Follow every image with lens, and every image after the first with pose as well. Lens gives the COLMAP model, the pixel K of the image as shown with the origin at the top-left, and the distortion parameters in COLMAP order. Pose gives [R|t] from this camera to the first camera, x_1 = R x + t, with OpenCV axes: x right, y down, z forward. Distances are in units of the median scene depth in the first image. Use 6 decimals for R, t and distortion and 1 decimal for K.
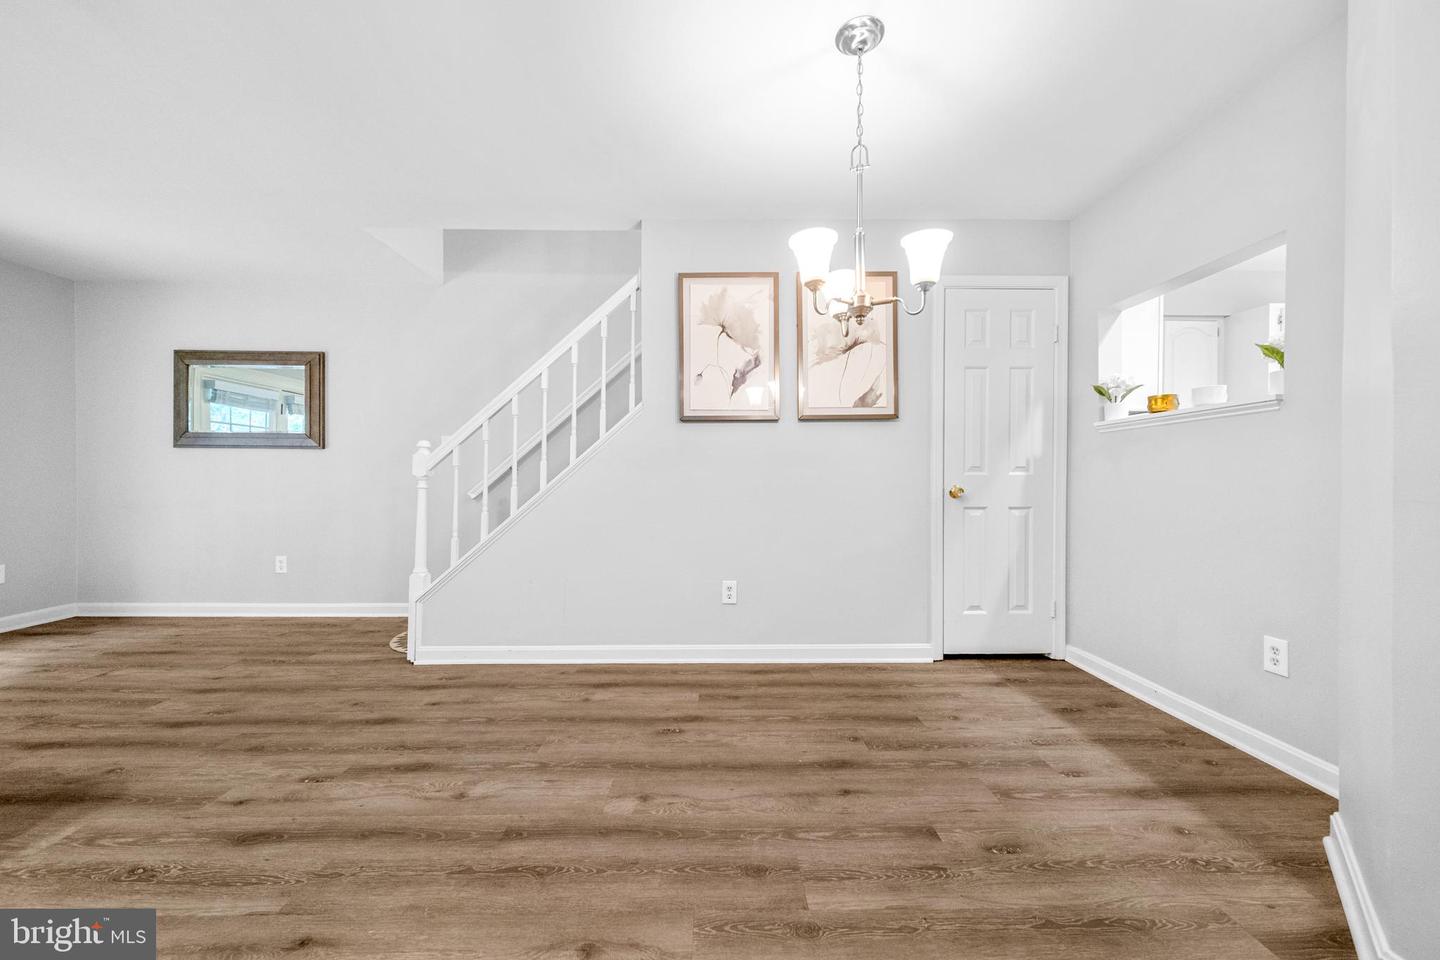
lens RADIAL K [[525.8, 0, 720.8], [0, 525.8, 484.8], [0, 0, 1]] dist [0.000308, -0.001741]
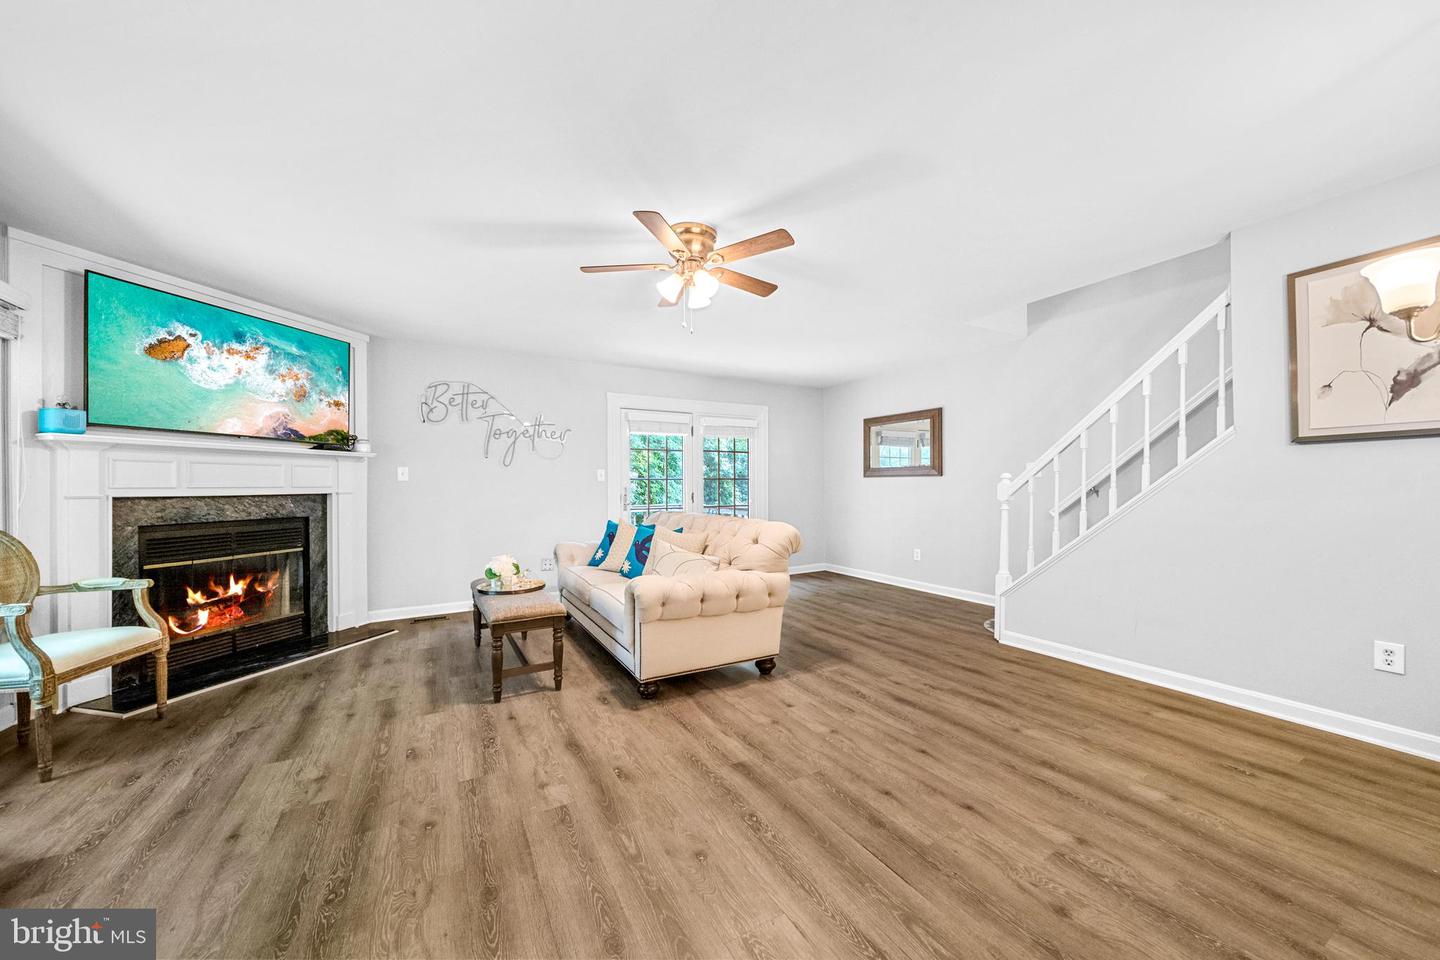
lens RADIAL K [[505.7, 0, 718.9], [0, 505.7, 484.8], [0, 0, 1]] dist [0.002227, -0.001622]
pose [[0.477346, -0.007582, -0.878683, 0.234803], [0.000658, 0.999966, -0.008271, -0.052779], [0.878715, 0.003370, 0.477335, -0.267445]]
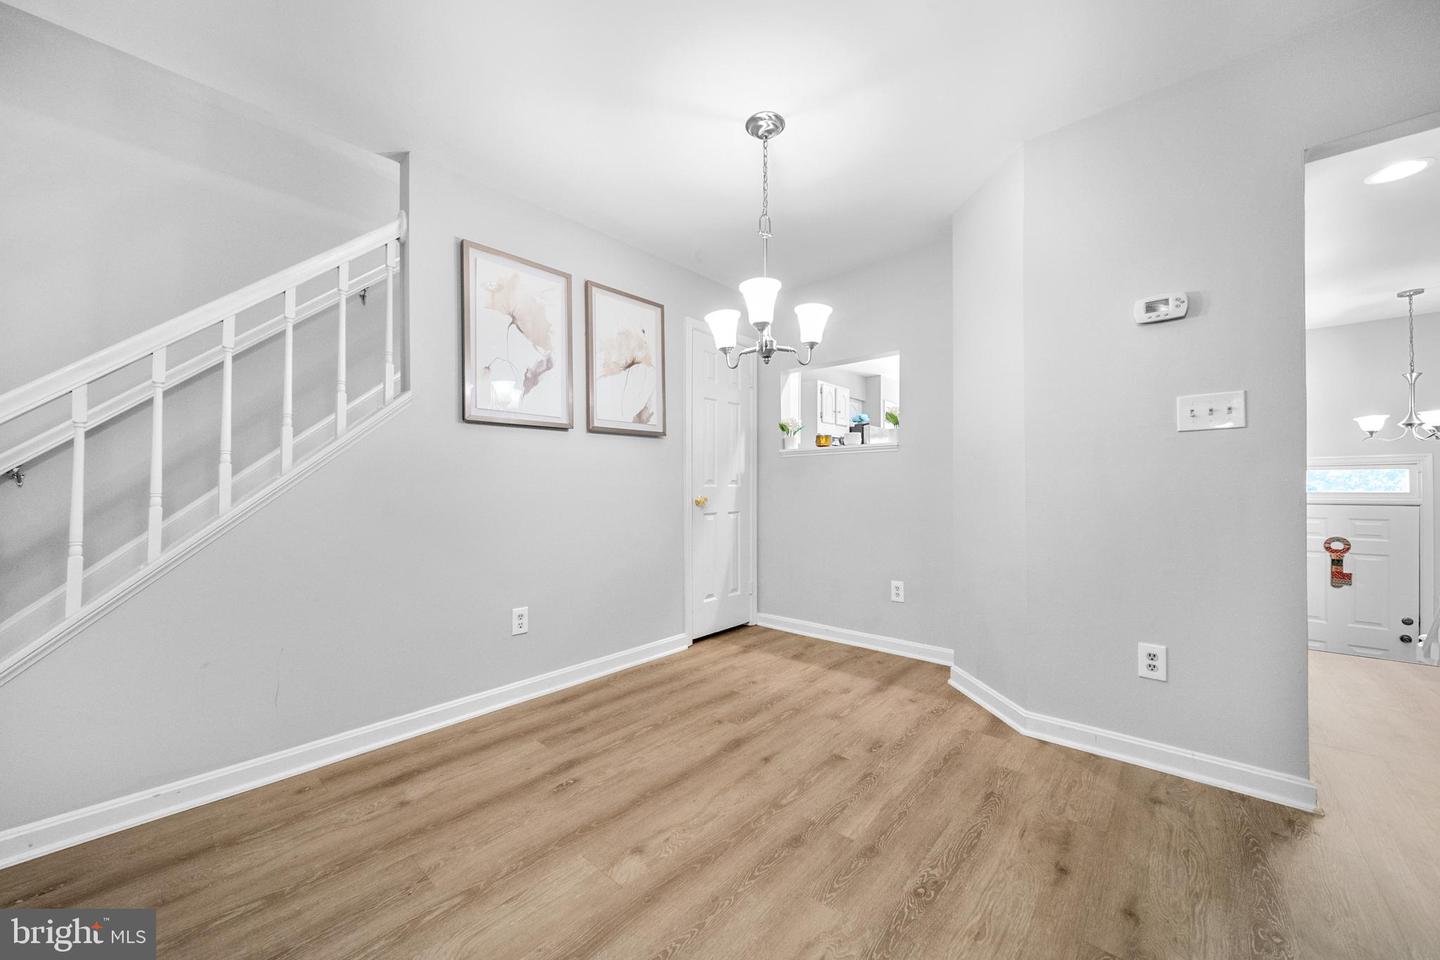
lens RADIAL K [[525.8, 0, 720.8], [0, 525.8, 484.8], [0, 0, 1]] dist [0.000308, -0.001741]
pose [[0.673215, 0.002837, 0.739441, -0.472313], [0.008781, 0.999891, -0.011831, -0.010239], [-0.739394, 0.014458, 0.673117, 0.187082]]
